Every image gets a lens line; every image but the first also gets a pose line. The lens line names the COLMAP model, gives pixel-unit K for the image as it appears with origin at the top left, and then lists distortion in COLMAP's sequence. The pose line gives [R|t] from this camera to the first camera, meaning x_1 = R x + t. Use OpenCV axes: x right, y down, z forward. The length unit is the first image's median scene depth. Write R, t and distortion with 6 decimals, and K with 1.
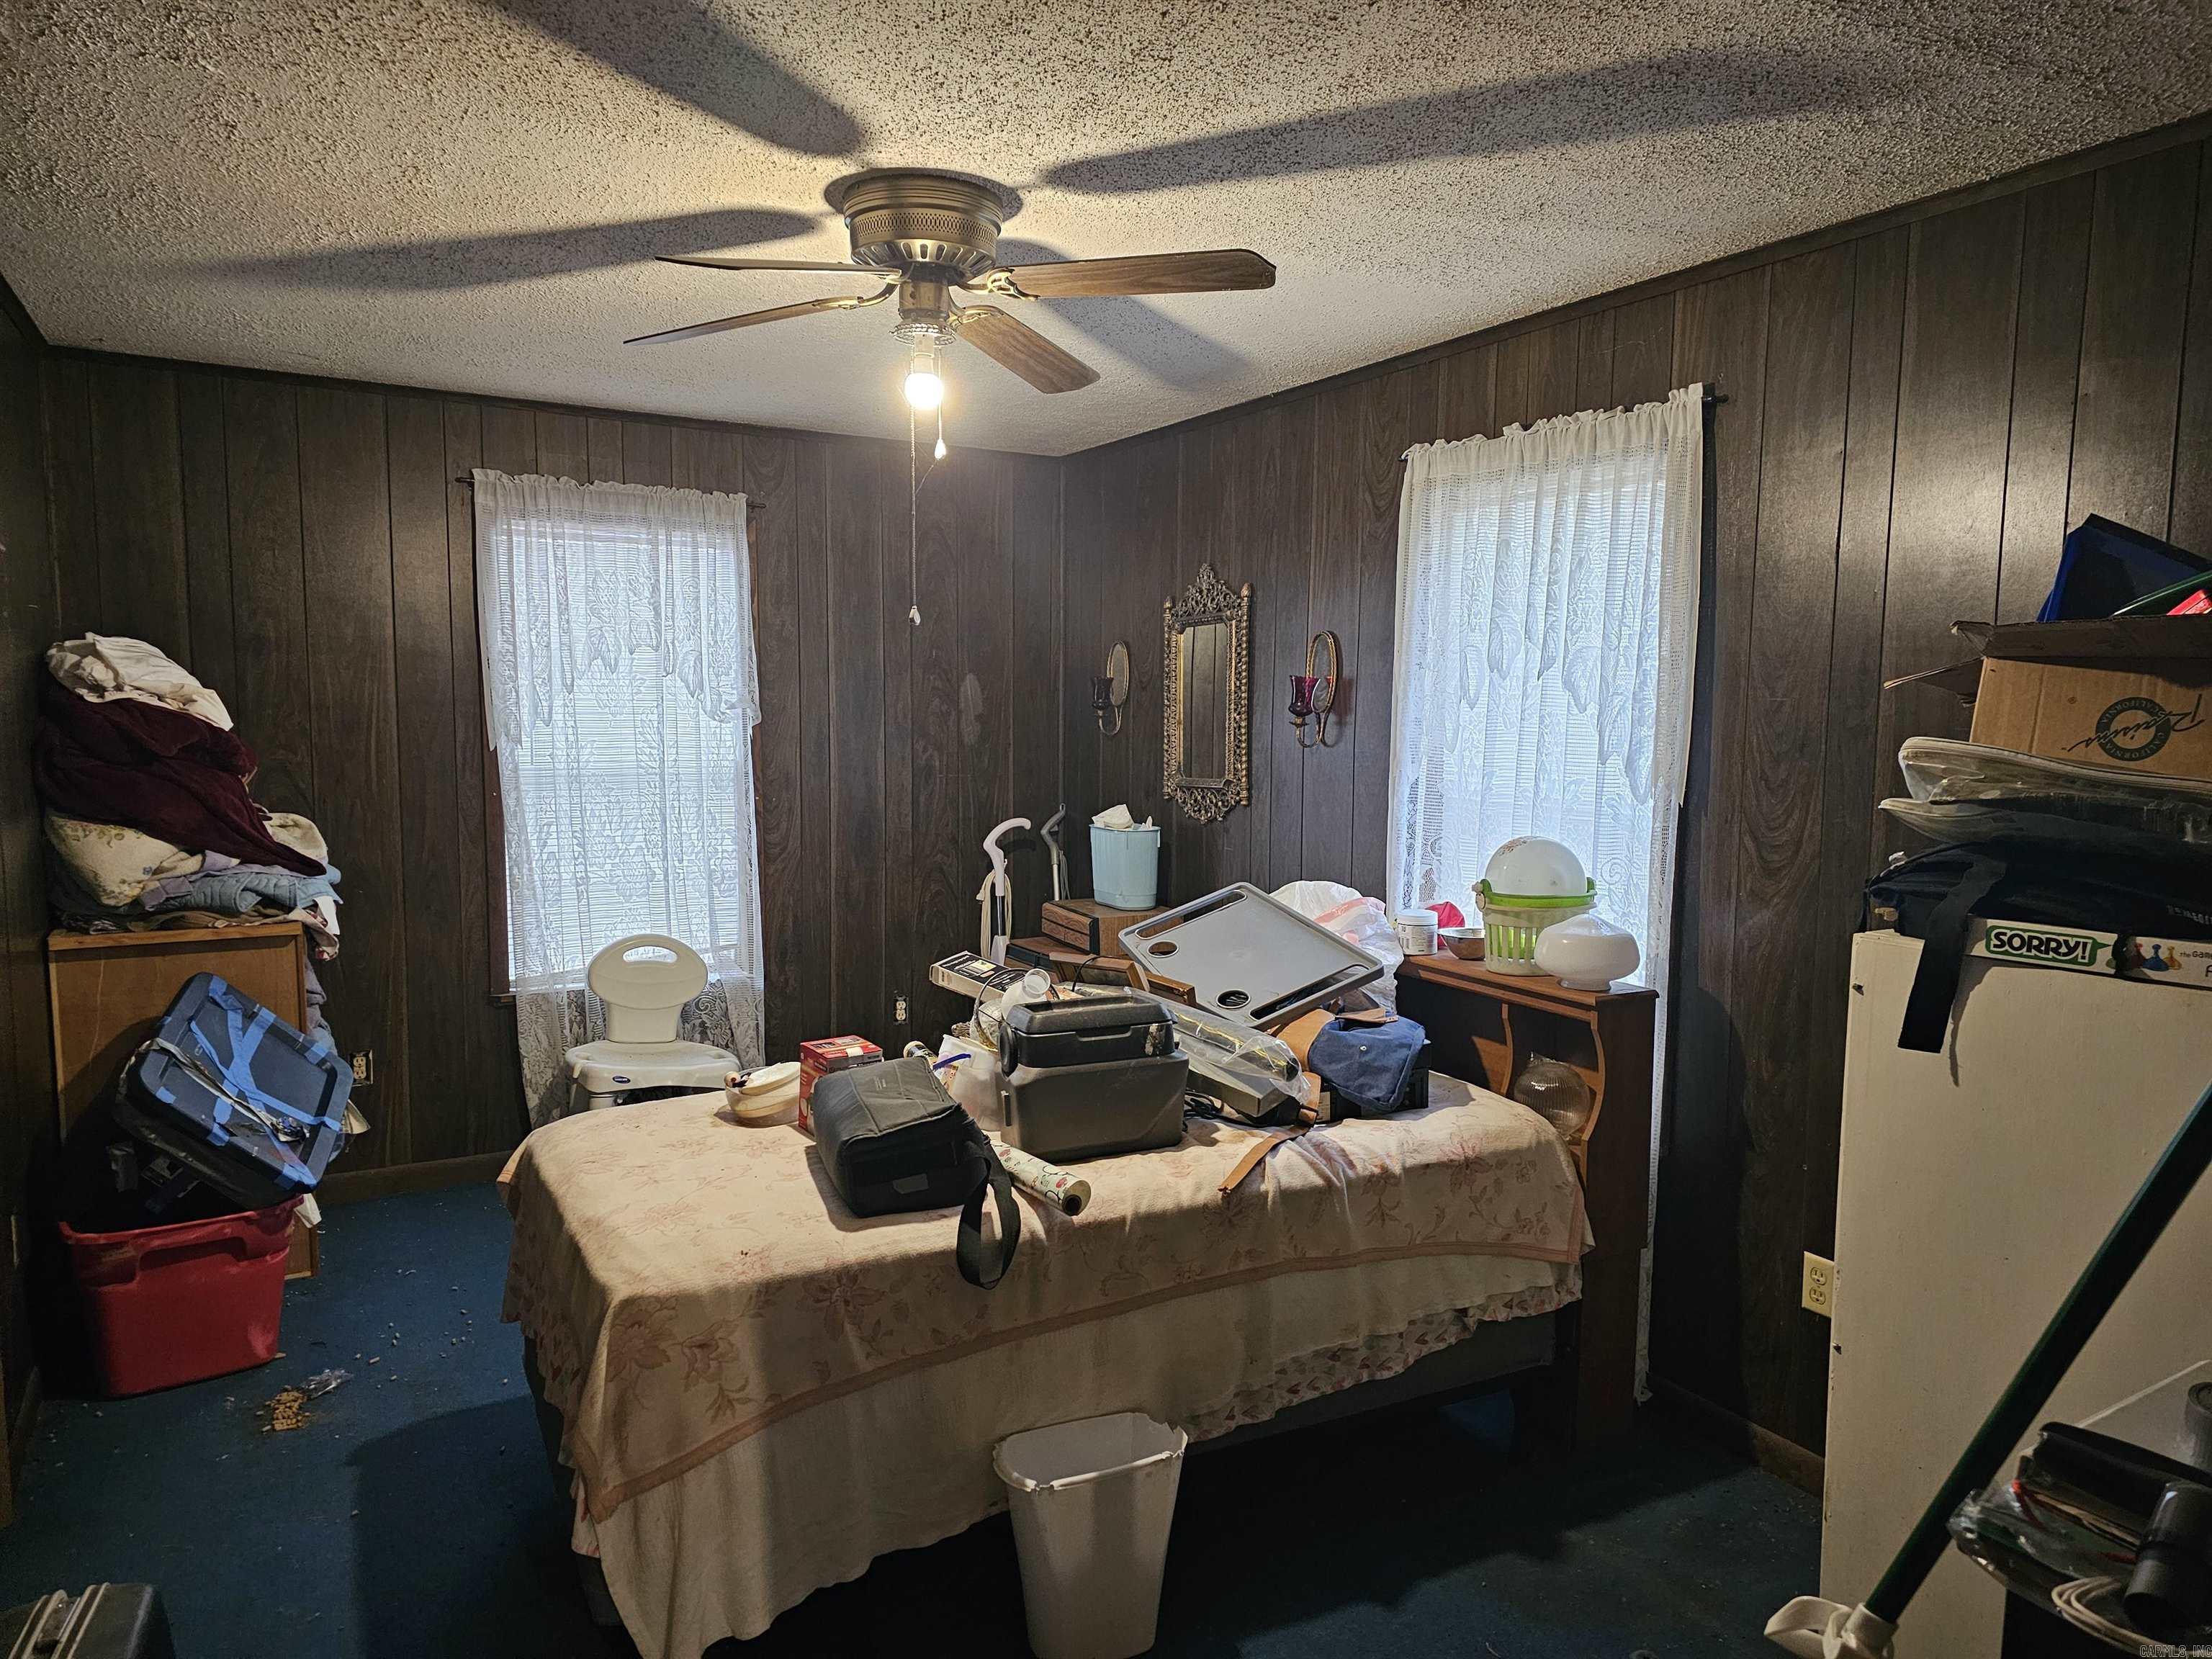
lens RADIAL K [[1447.9, 0, 1028.8], [0, 1447.9, 855.3], [0, 0, 1]] dist [0.101282, -0.107713]
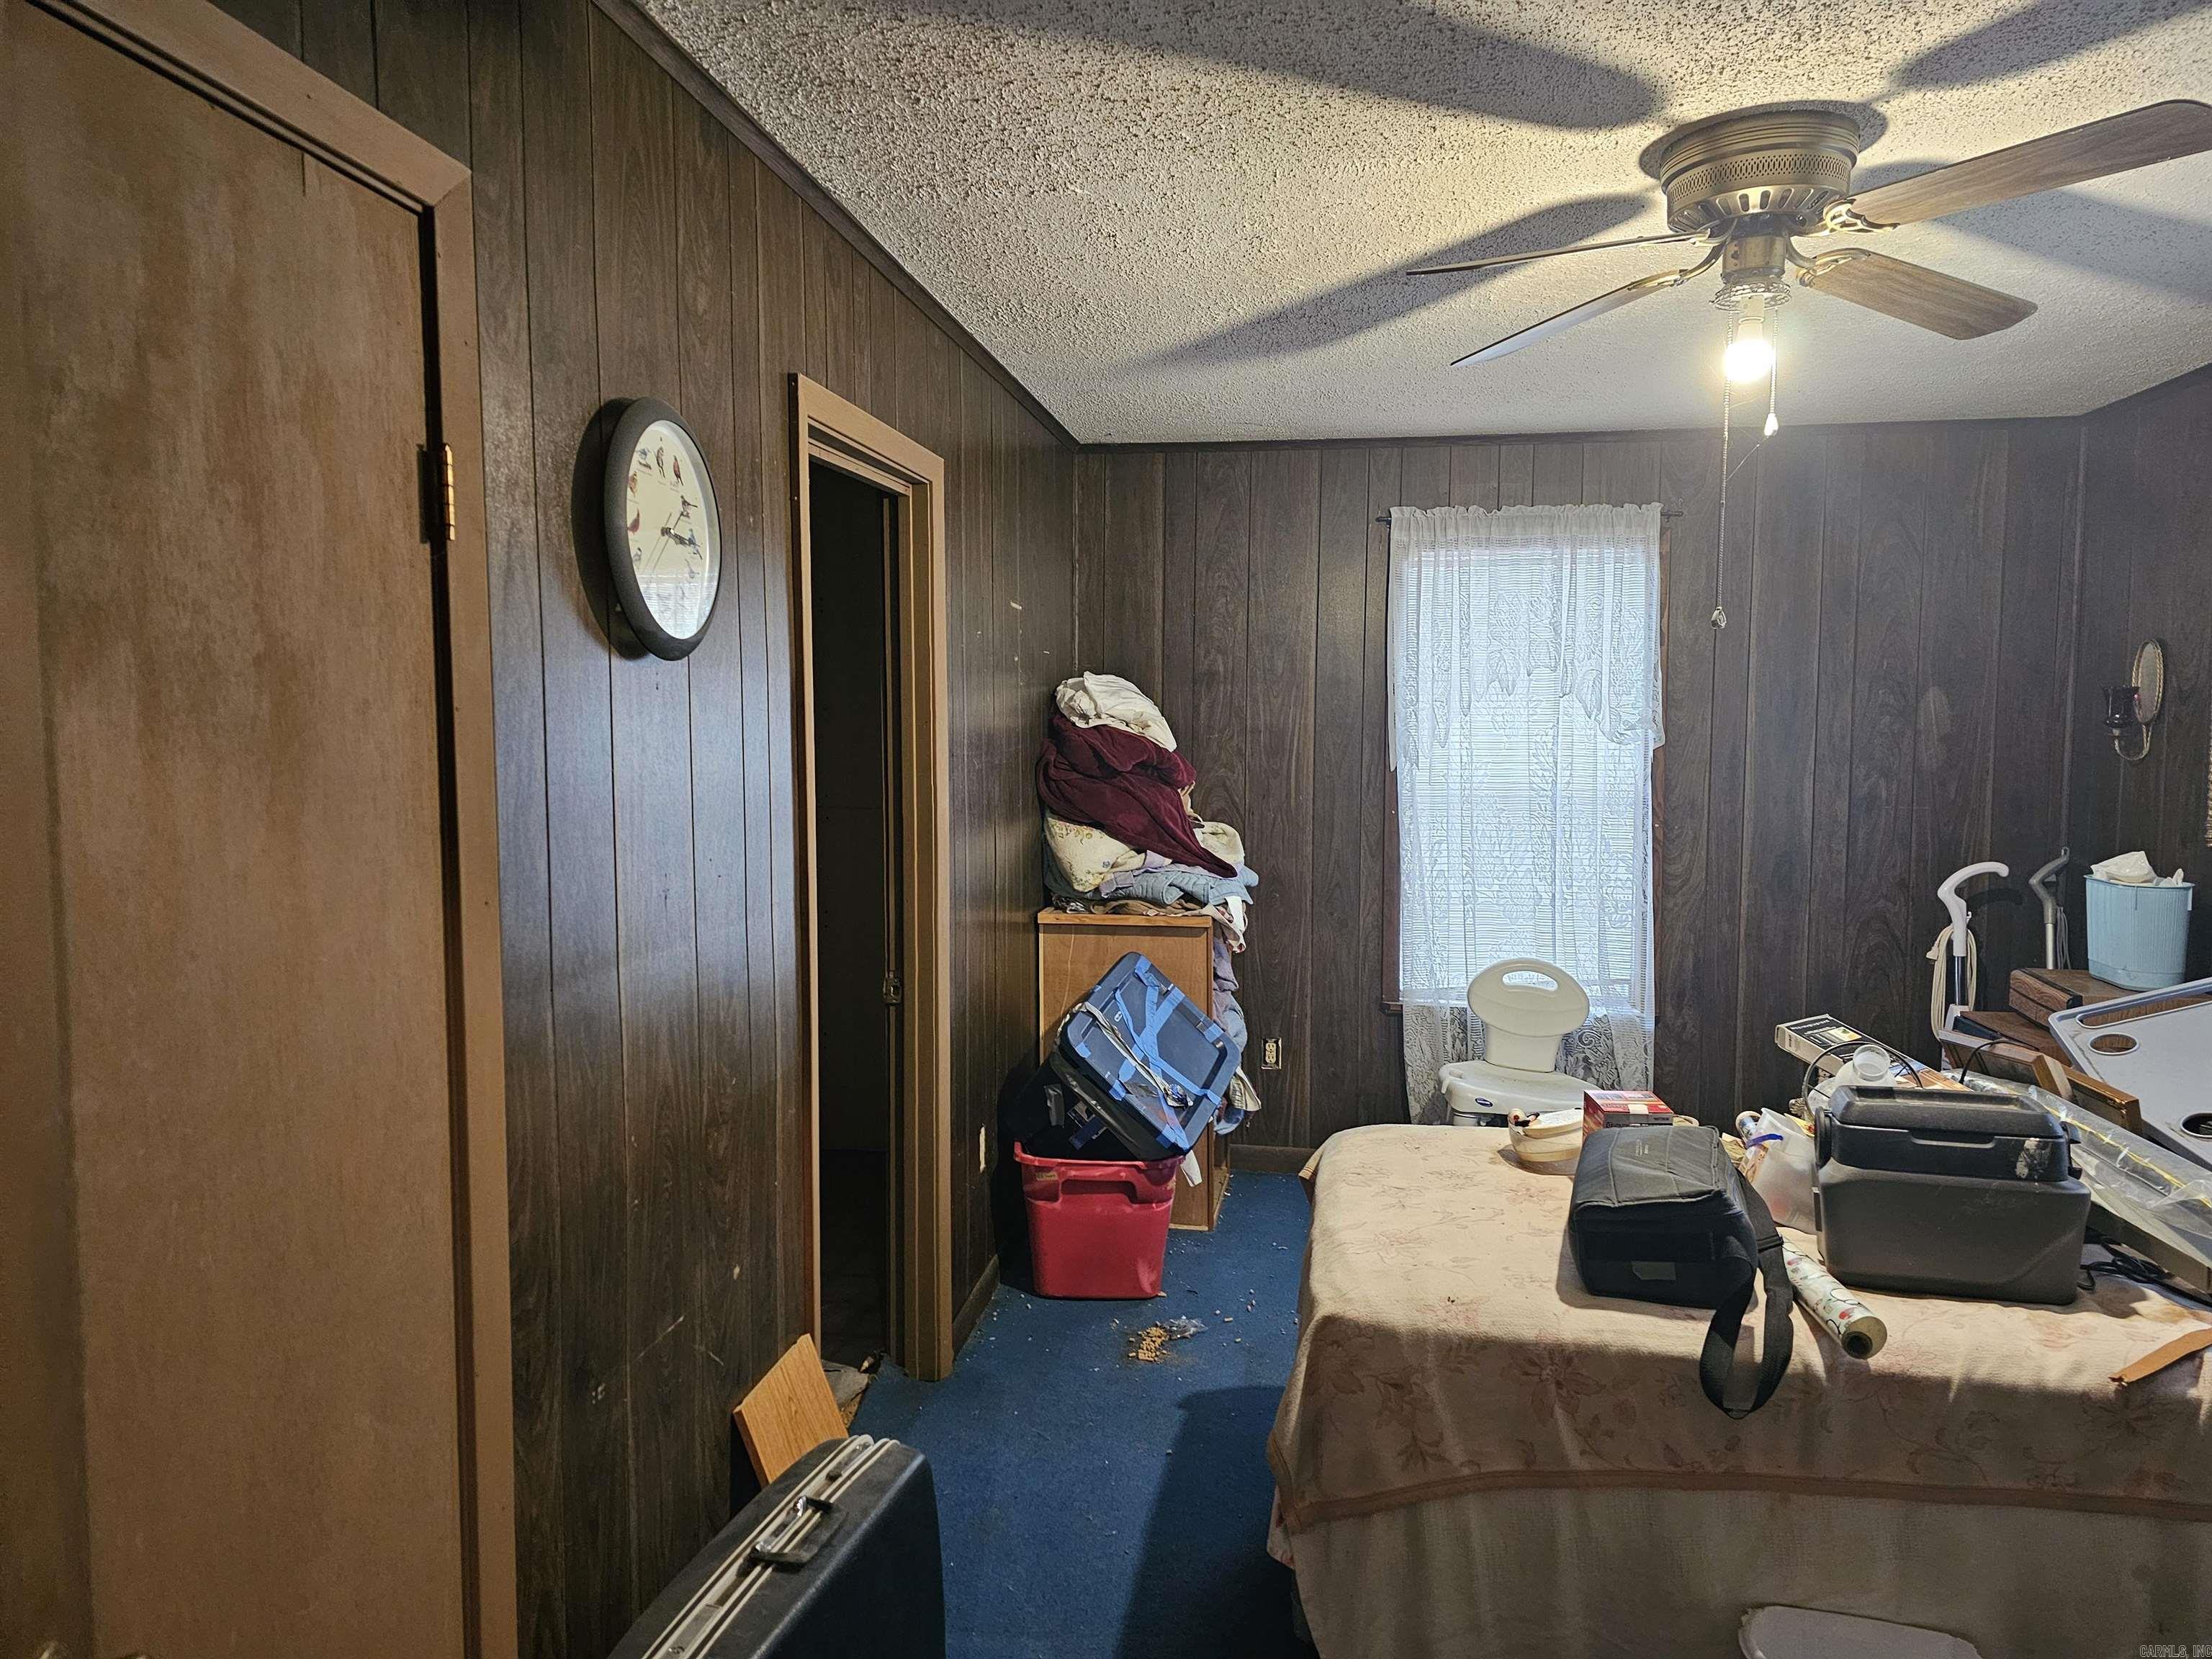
lens RADIAL K [[1418.0, 0, 1106.0], [0, 1418.0, 829.5], [0, 0, 1]] dist [0.115882, -0.091469]
pose [[0.803948, 0.041553, -0.593246, 0.107009], [-0.061501, 0.998017, -0.013441, -0.003430], [0.591511, 0.047291, 0.804909, 0.066368]]
